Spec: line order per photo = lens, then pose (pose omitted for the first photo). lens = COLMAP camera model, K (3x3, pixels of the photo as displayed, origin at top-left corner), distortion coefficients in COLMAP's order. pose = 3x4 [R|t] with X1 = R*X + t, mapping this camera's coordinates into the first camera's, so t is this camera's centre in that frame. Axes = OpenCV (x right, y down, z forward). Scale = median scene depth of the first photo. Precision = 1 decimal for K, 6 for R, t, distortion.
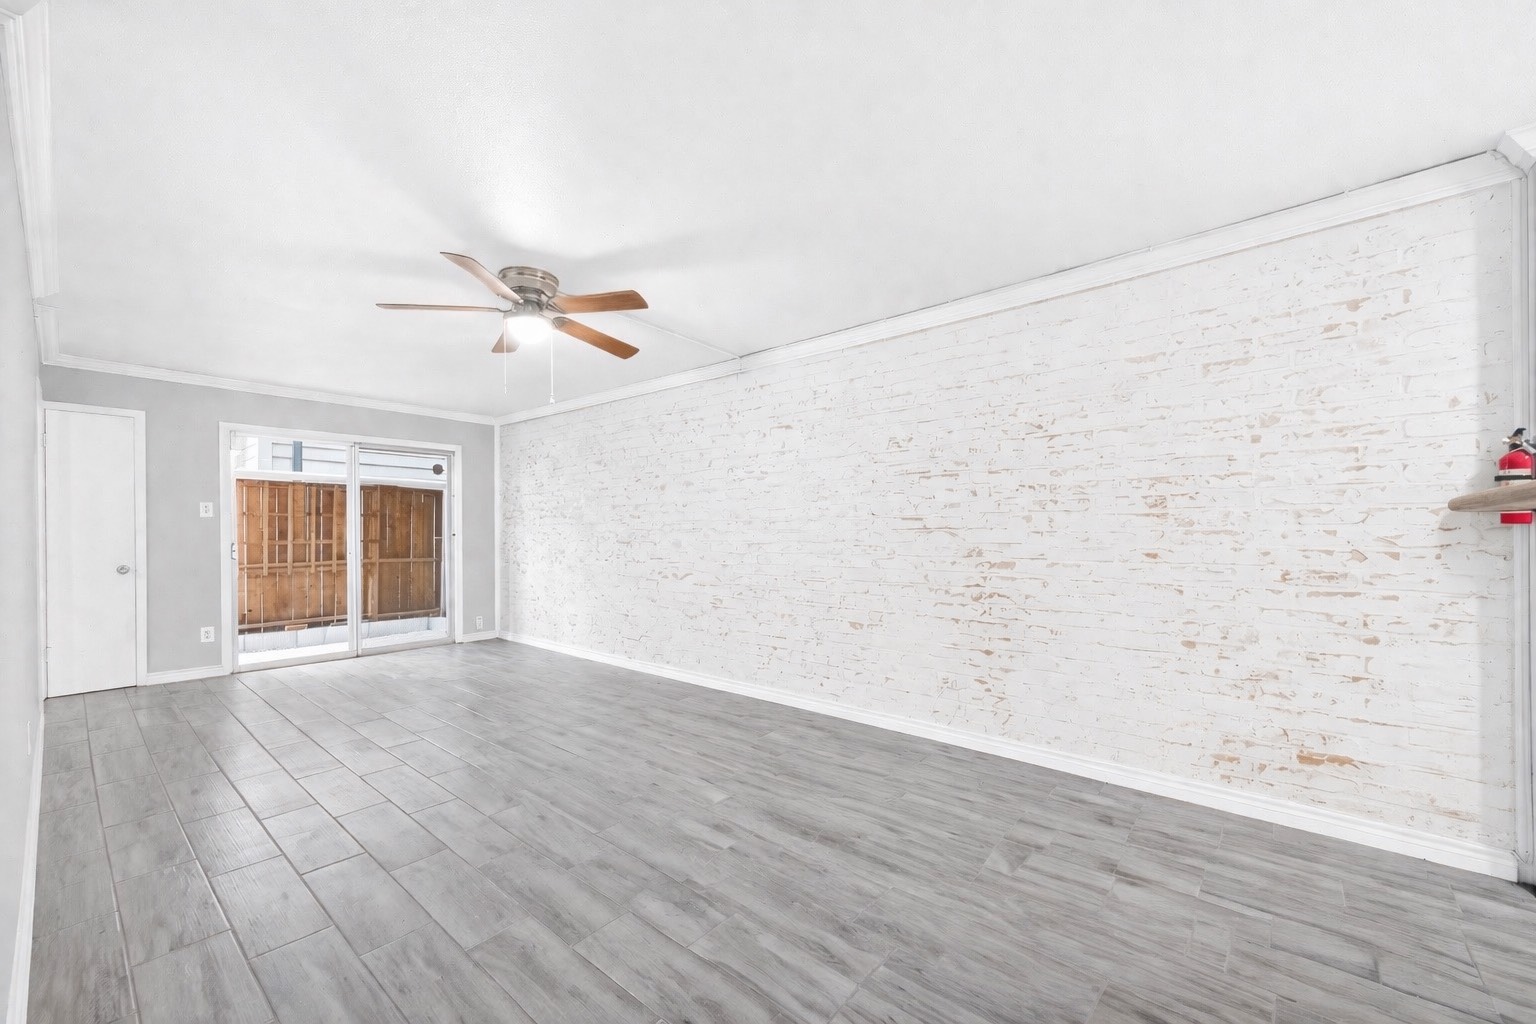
lens RADIAL K [[600.4, 0, 768.0], [0, 600.4, 525.8], [0, 0, 1]] dist [0.003531, -0.000124]
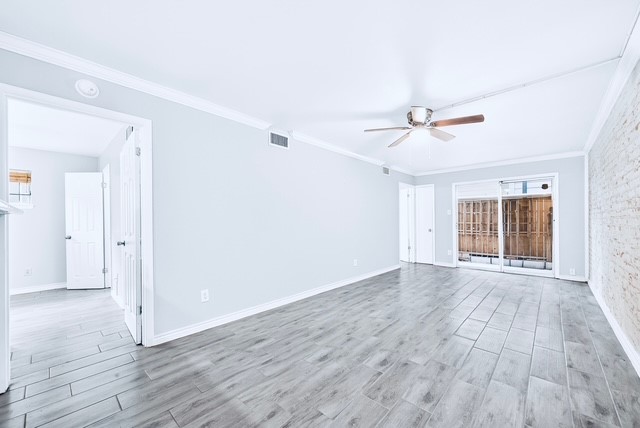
lens RADIAL K [[250.2, 0, 316.4], [0, 250.2, 219.7], [0, 0, 1]] dist [0.003531, -0.000124]
pose [[-0.062792, -0.002406, -0.998024, 0.331802], [0.010333, 0.999942, -0.003060, 0.007566], [0.997973, -0.010505, -0.062763, 0.352323]]
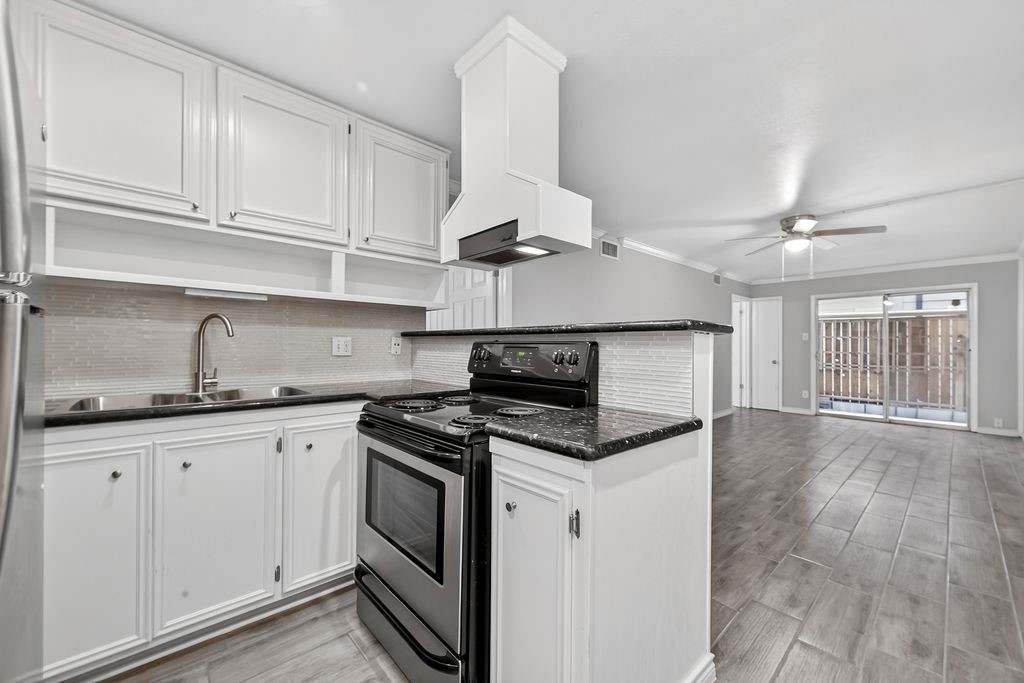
lens RADIAL K [[400.3, 0, 507.7], [0, 400.3, 343.7], [0, 0, 1]] dist [0.003531, -0.000124]
pose [[-0.148720, -0.004949, -0.988867, 0.565606], [-0.000810, 0.999988, -0.004882, 0.005938], [0.988879, 0.000075, -0.148723, 0.136705]]
